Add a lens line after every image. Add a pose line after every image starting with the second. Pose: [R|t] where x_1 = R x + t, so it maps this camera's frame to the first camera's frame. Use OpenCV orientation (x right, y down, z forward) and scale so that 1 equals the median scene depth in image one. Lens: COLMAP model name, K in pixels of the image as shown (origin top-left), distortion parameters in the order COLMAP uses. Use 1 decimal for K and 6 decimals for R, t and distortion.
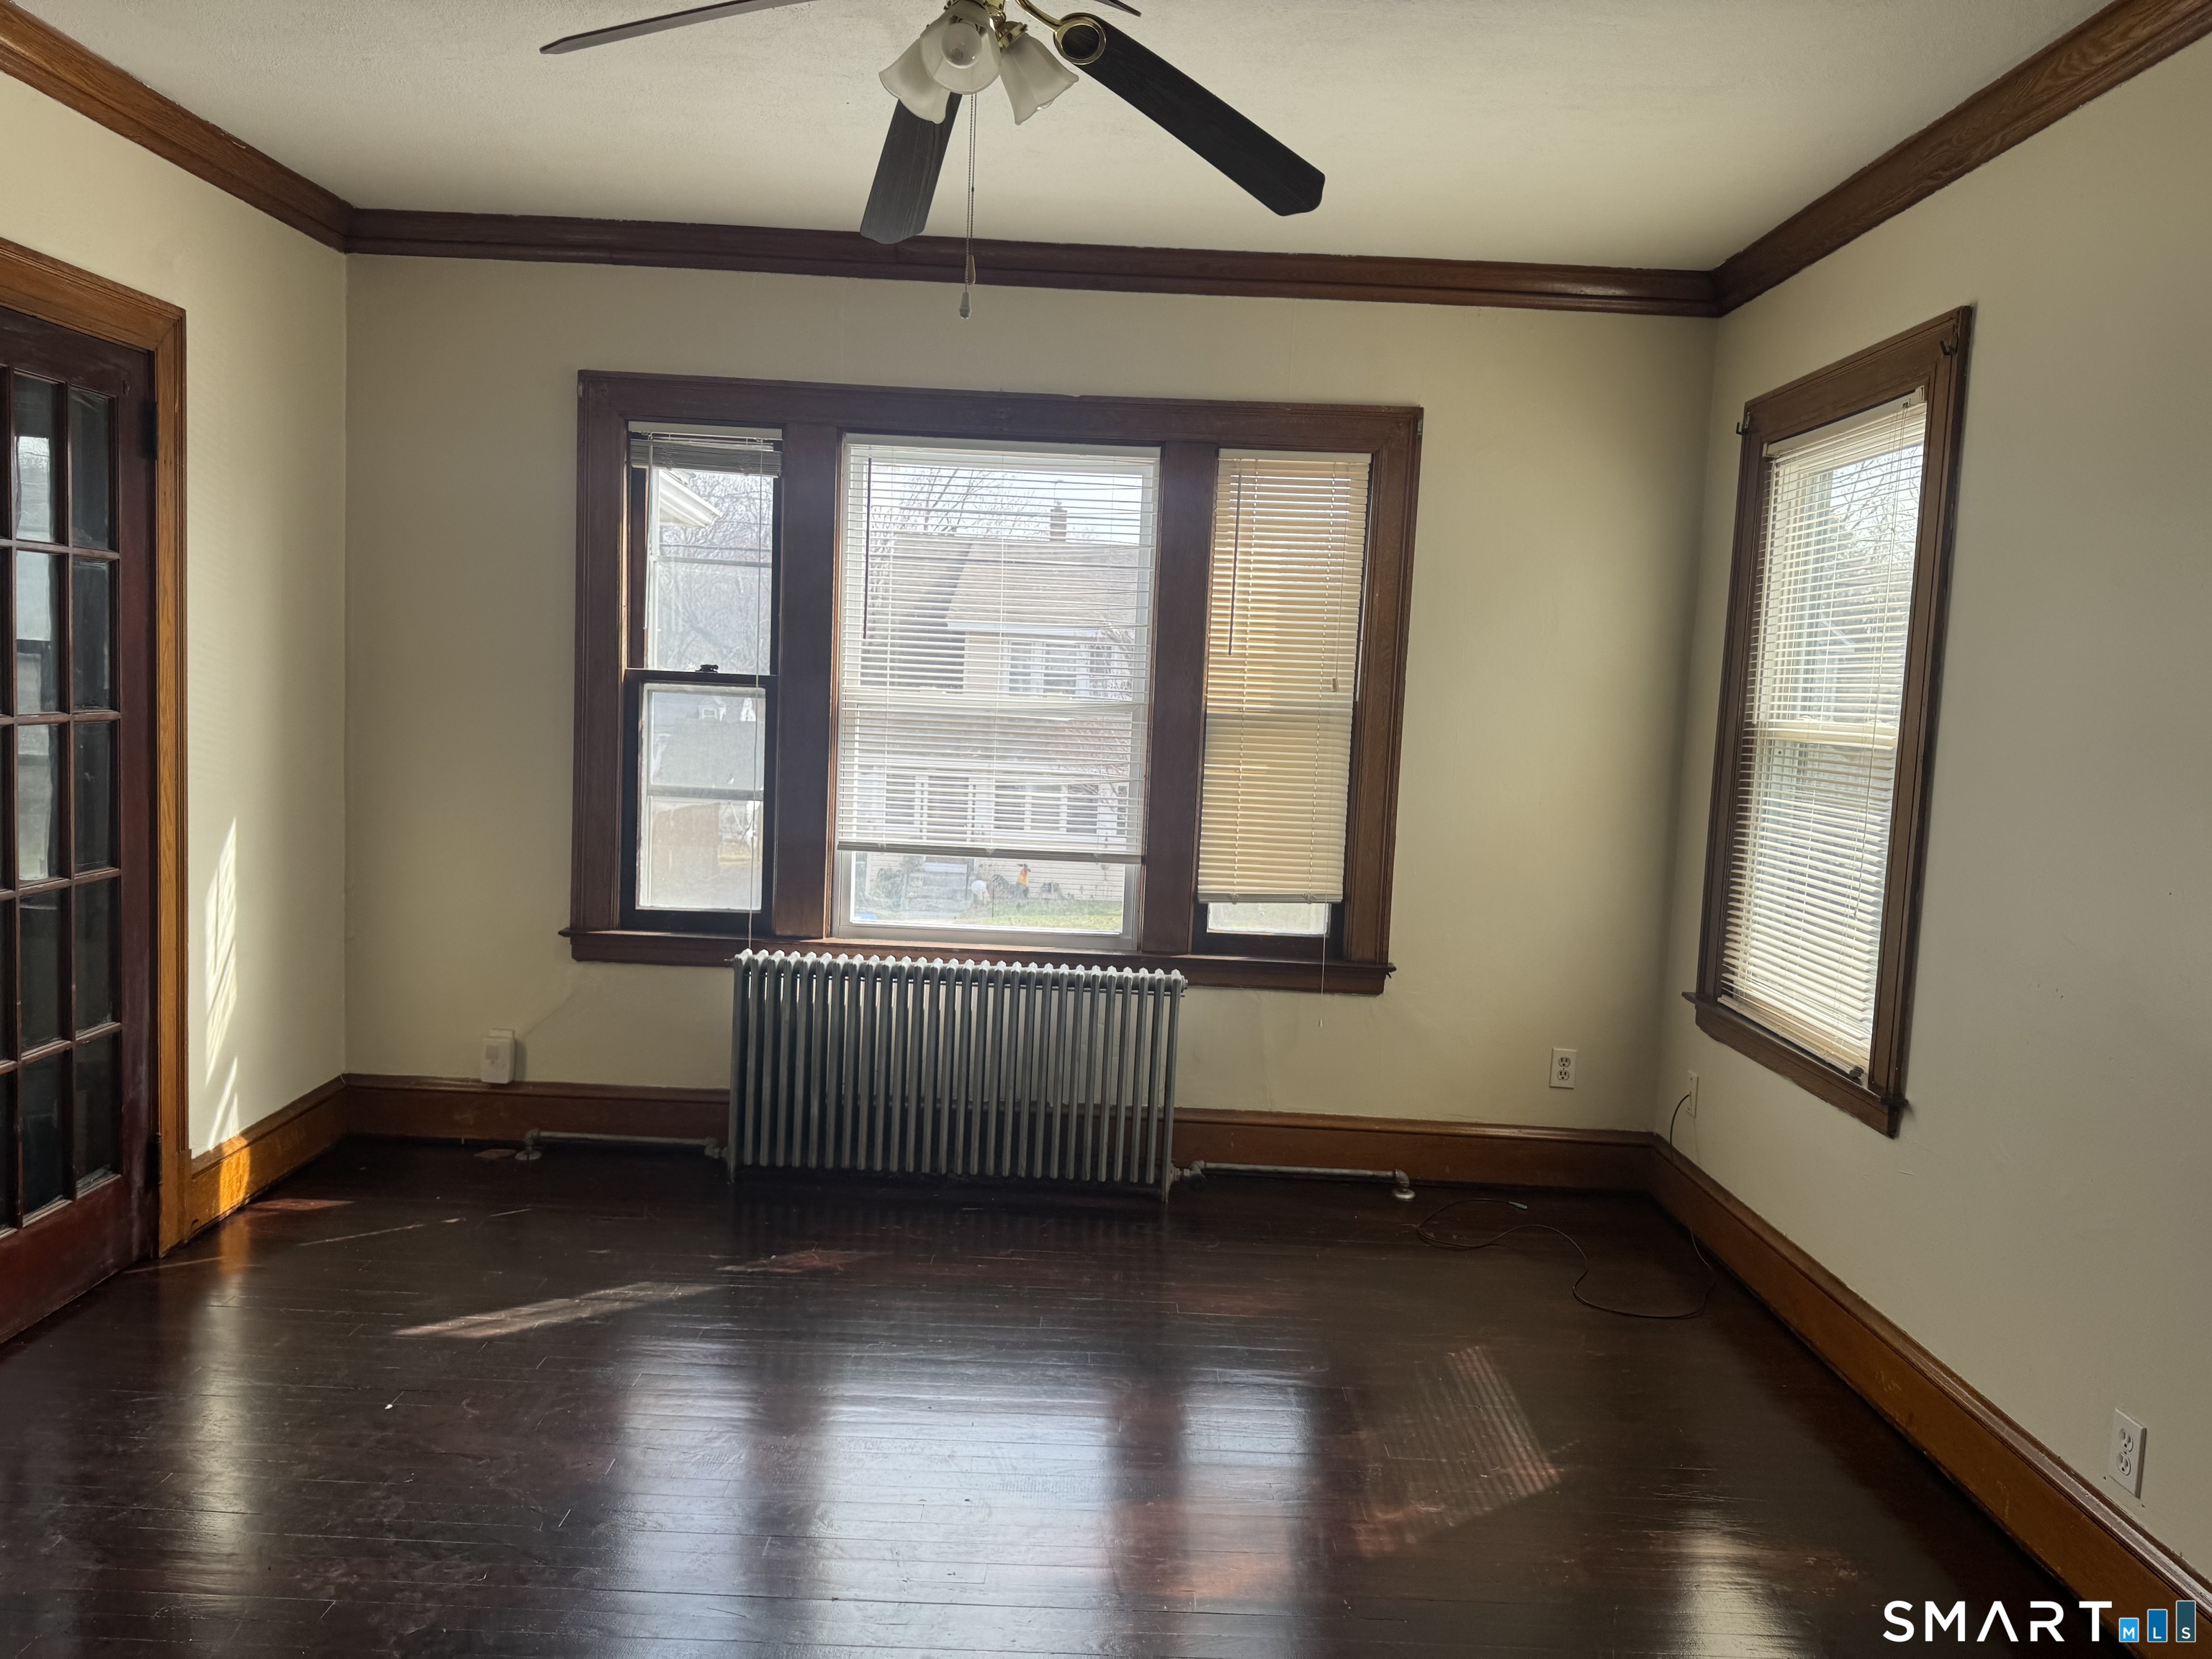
lens RADIAL K [[1563.5, 0, 1108.3], [0, 1563.5, 818.7], [0, 0, 1]] dist [0.088759, -0.120483]
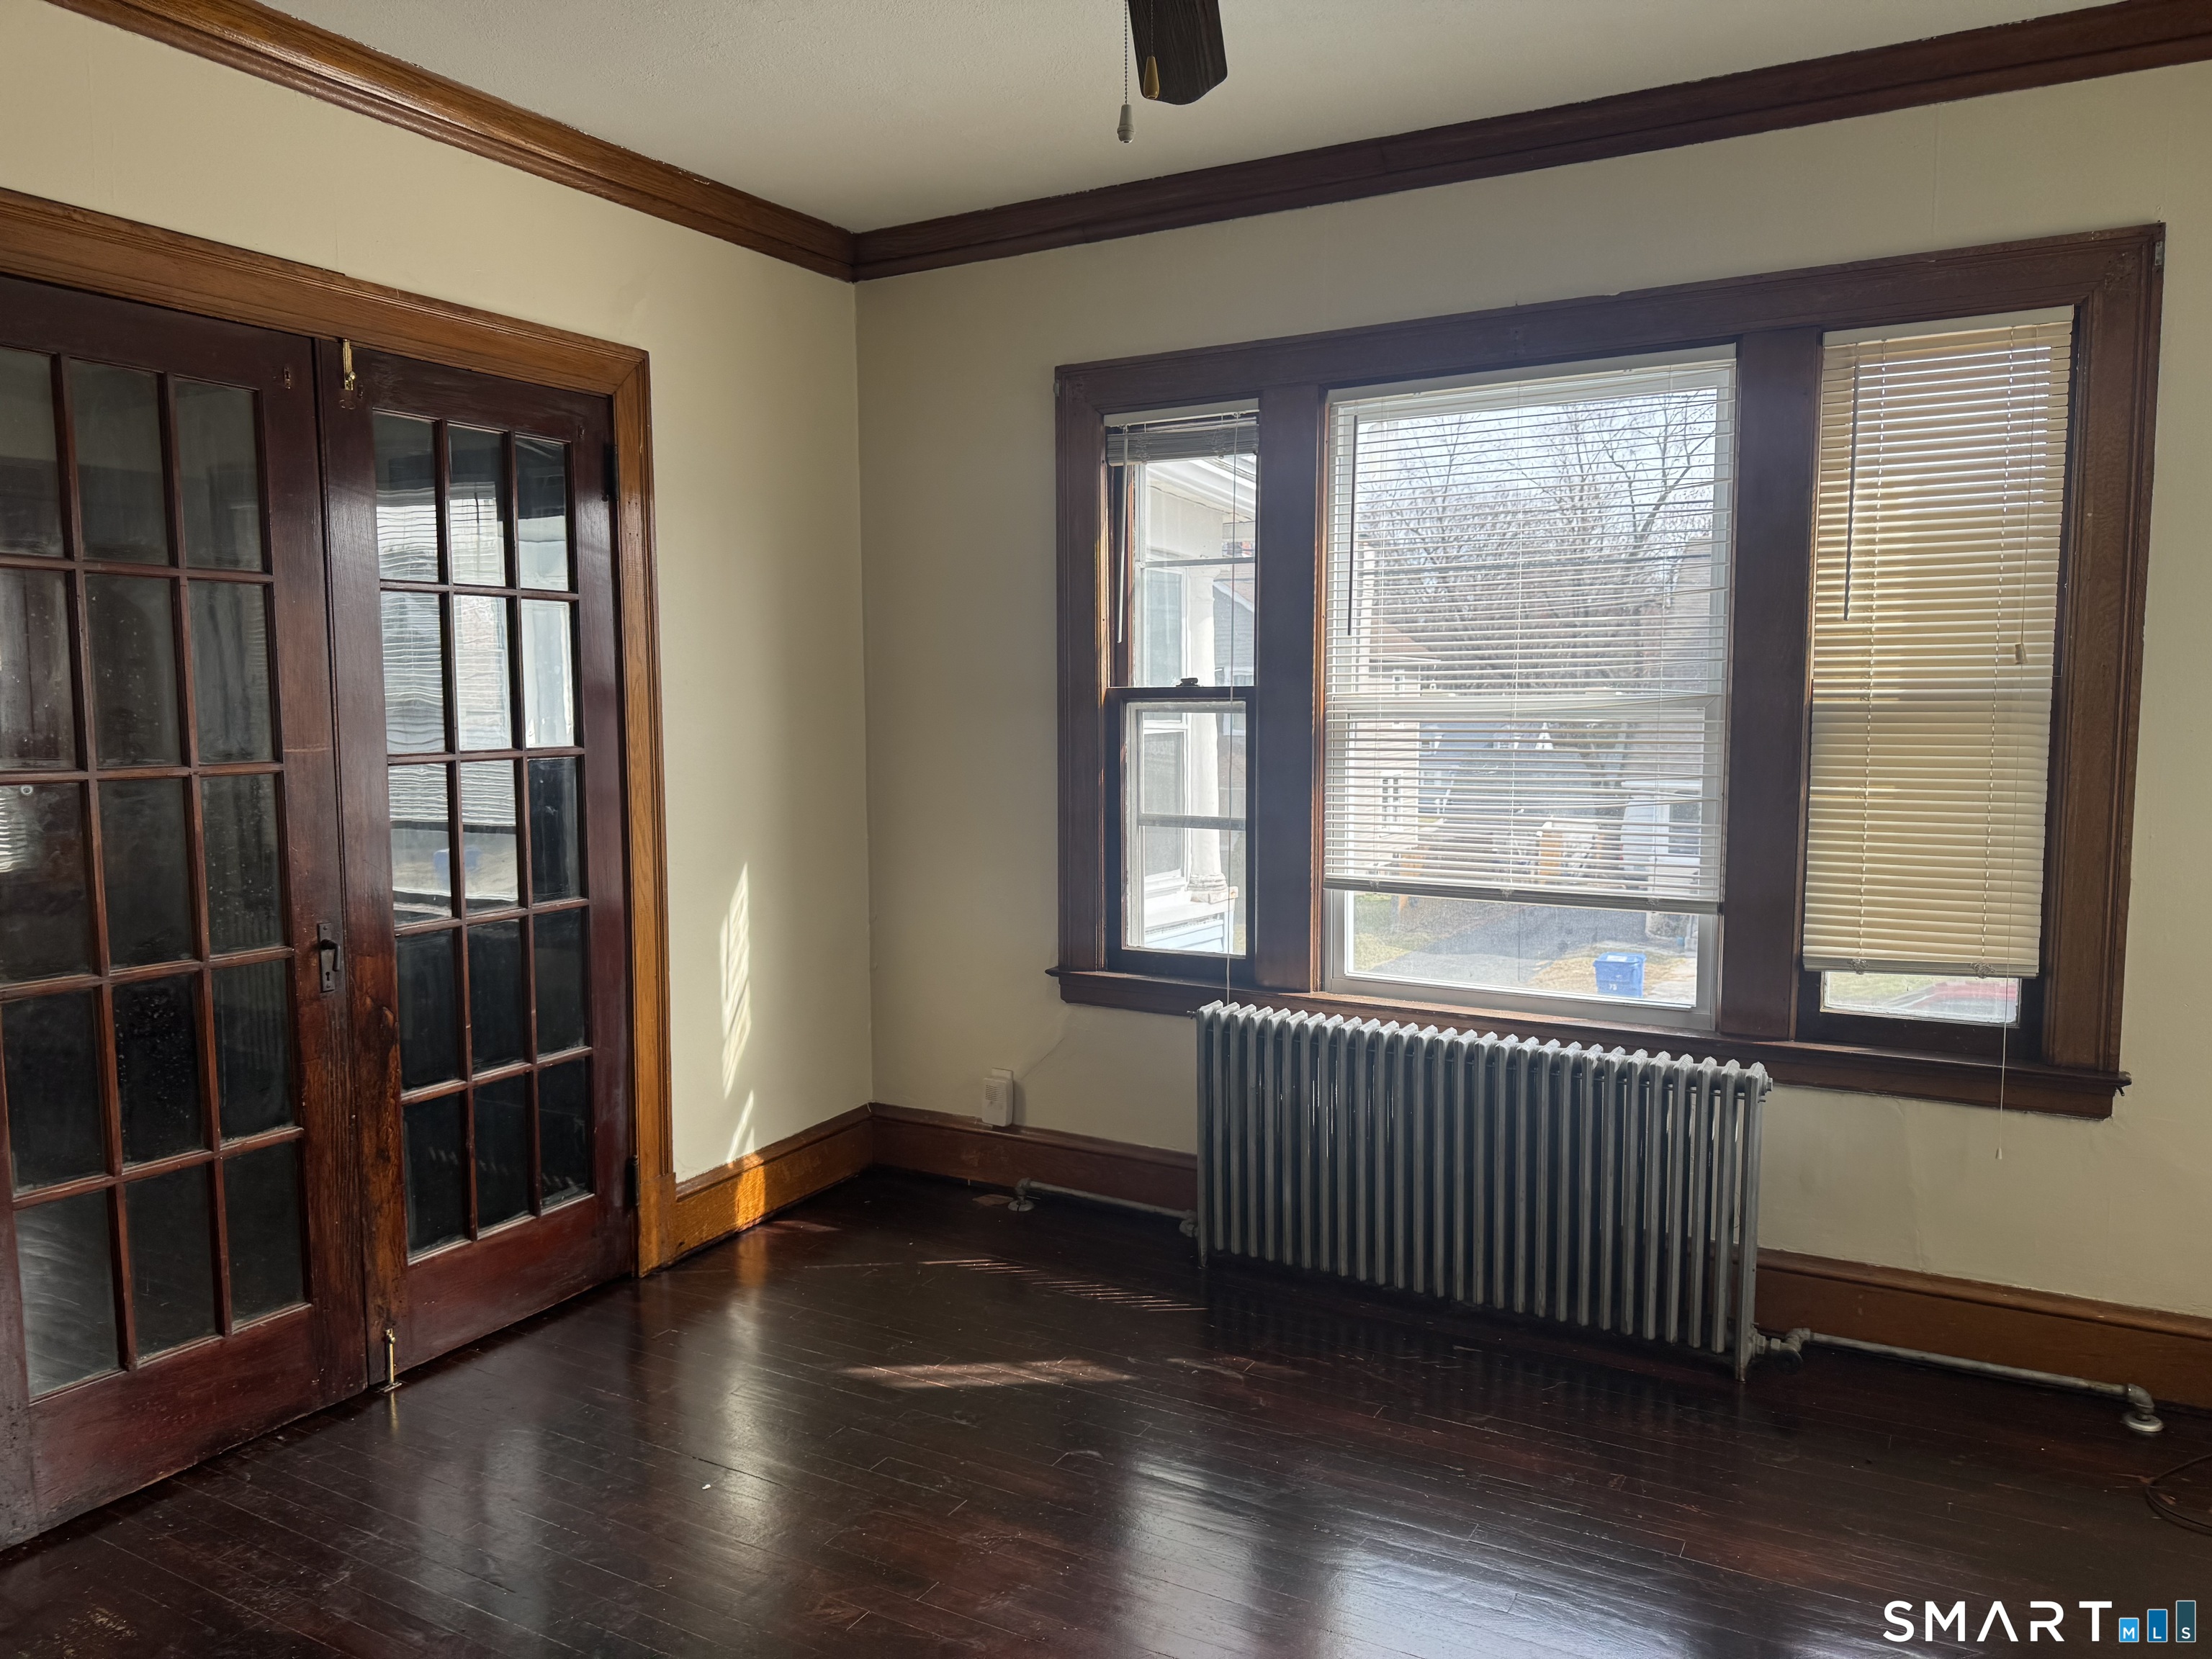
lens RADIAL K [[1555.7, 0, 1091.8], [0, 1555.7, 841.8], [0, 0, 1]] dist [0.095338, -0.115433]
pose [[0.870102, -0.000560, -0.492872, 0.132720], [-0.001094, 0.999995, -0.003068, -0.002261], [0.492871, 0.003209, 0.870097, 0.209160]]
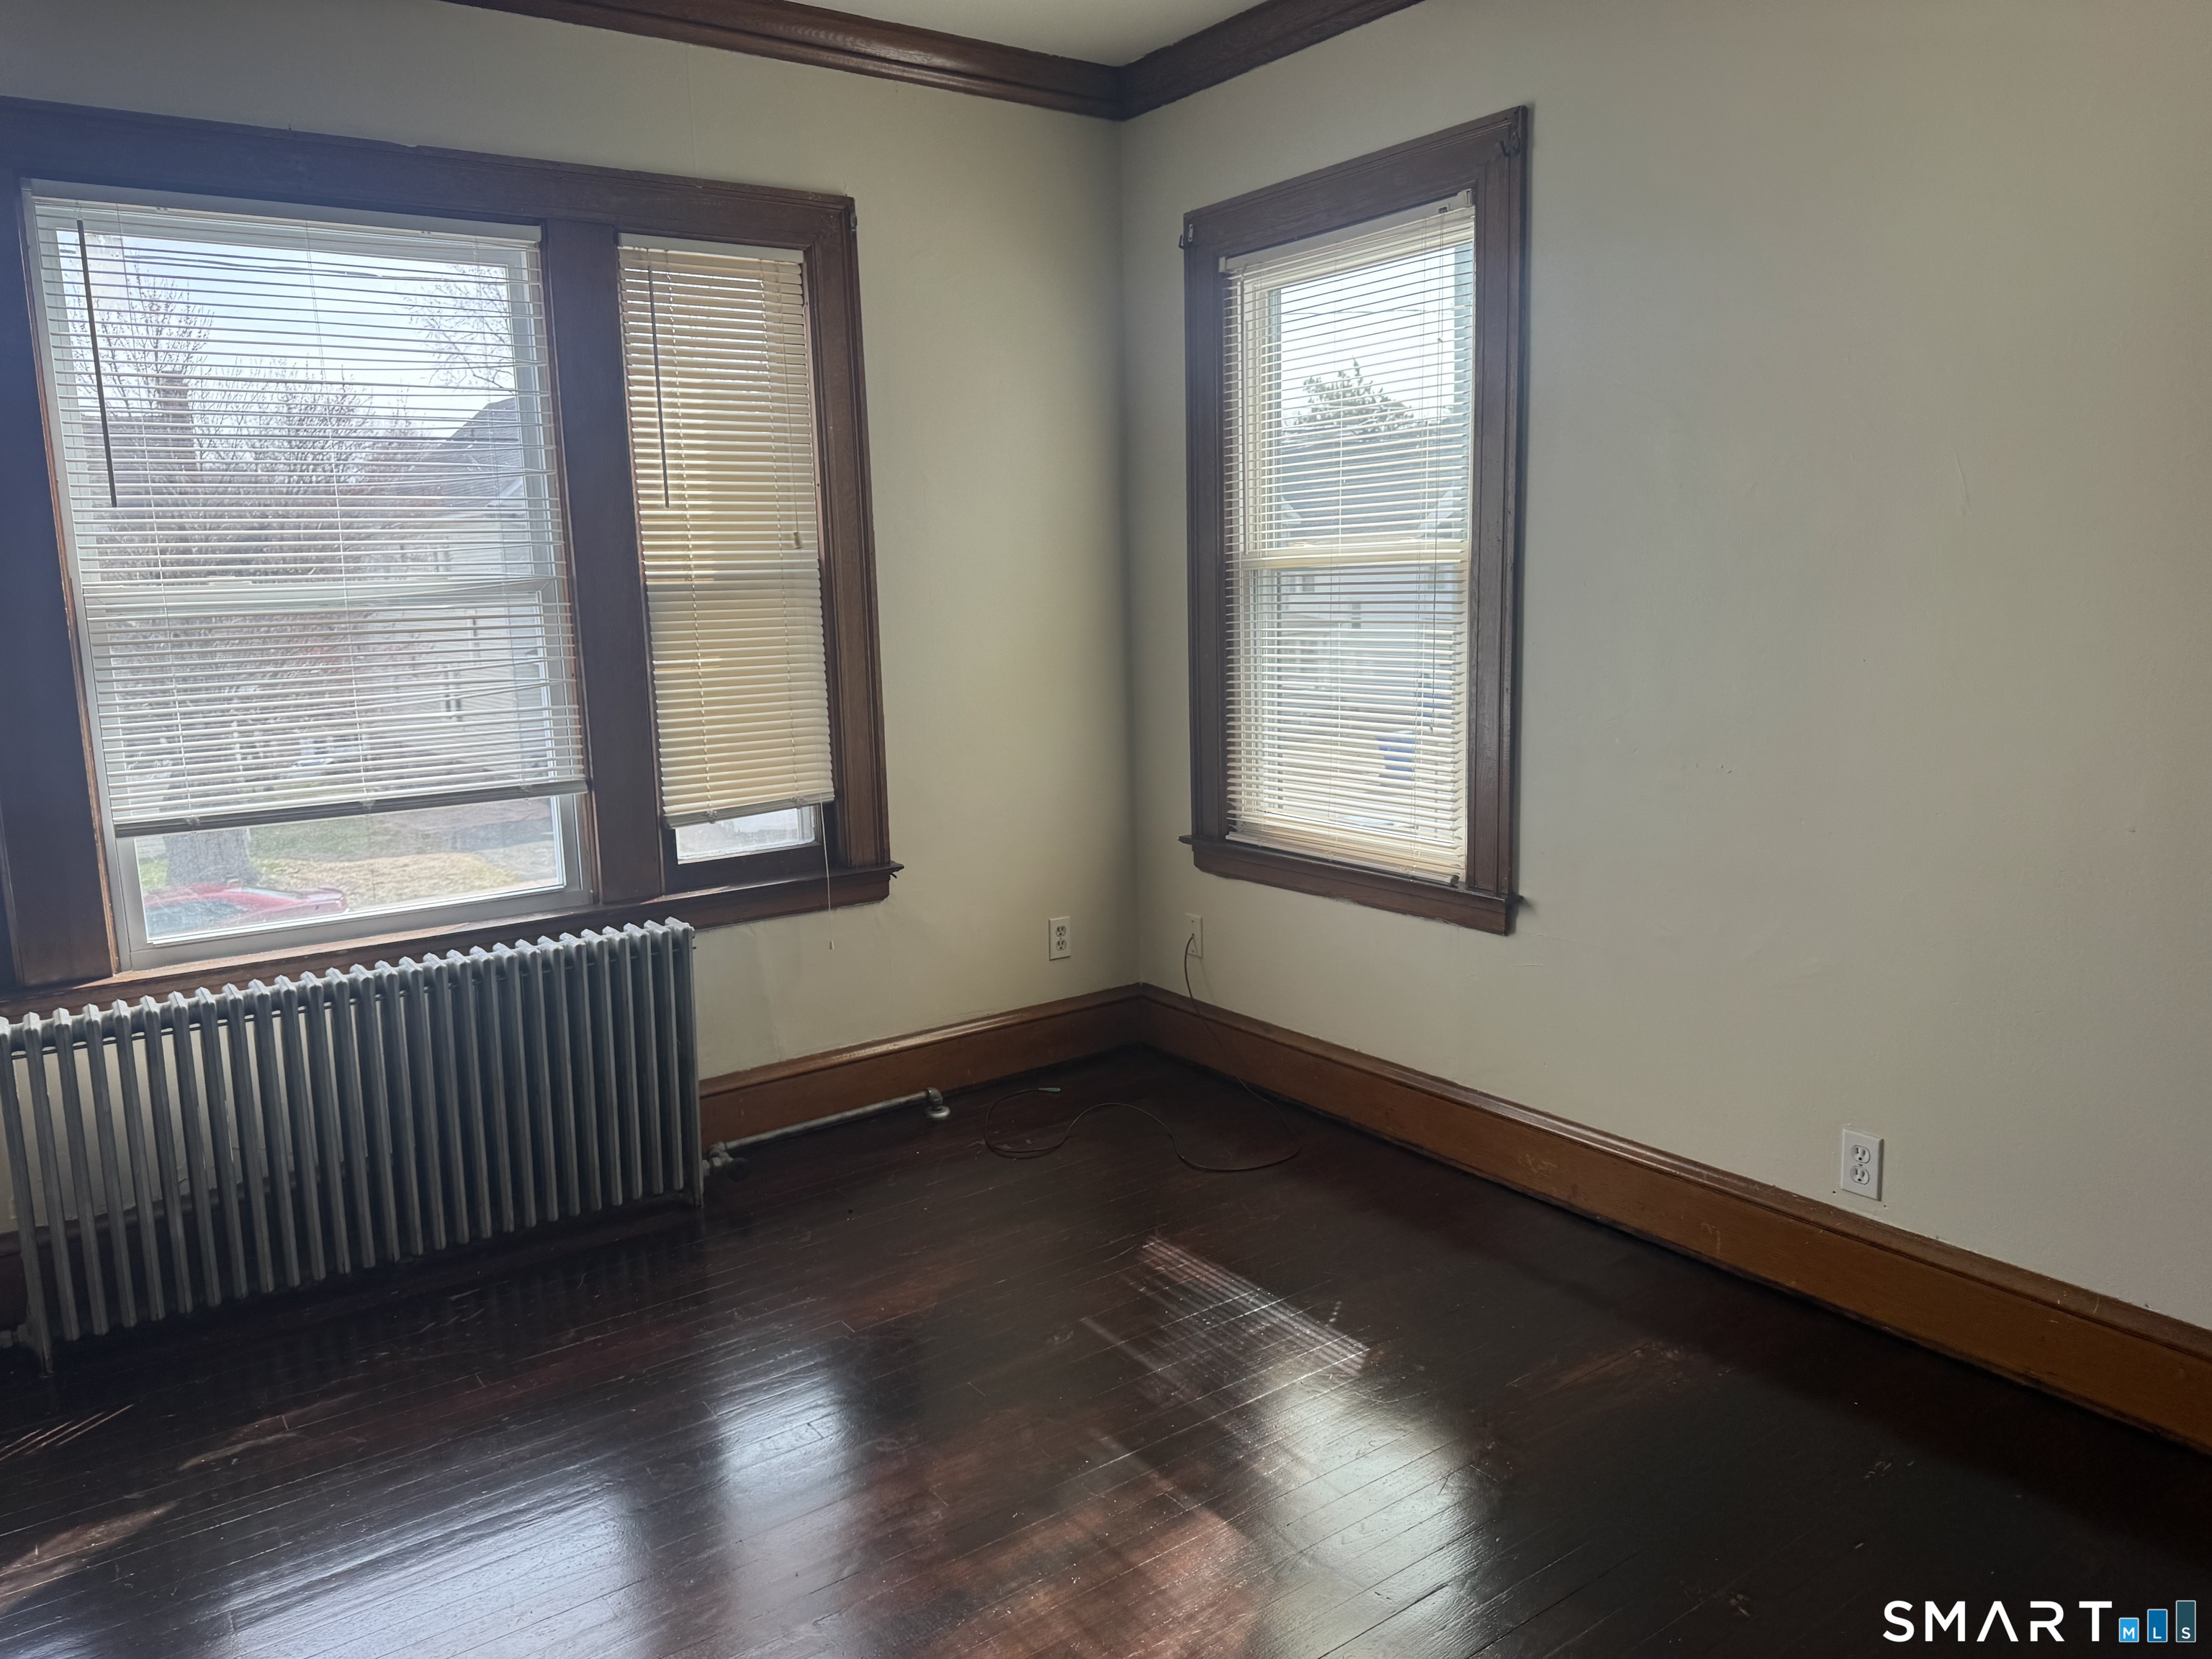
lens RADIAL K [[1548.1, 0, 1132.2], [0, 1548.1, 825.5], [0, 0, 1]] dist [0.089868, -0.129248]
pose [[0.805237, -0.162336, 0.570299, -0.203555], [0.114664, 0.986270, 0.118843, -0.014644], [-0.581761, -0.030304, 0.812795, 0.226654]]
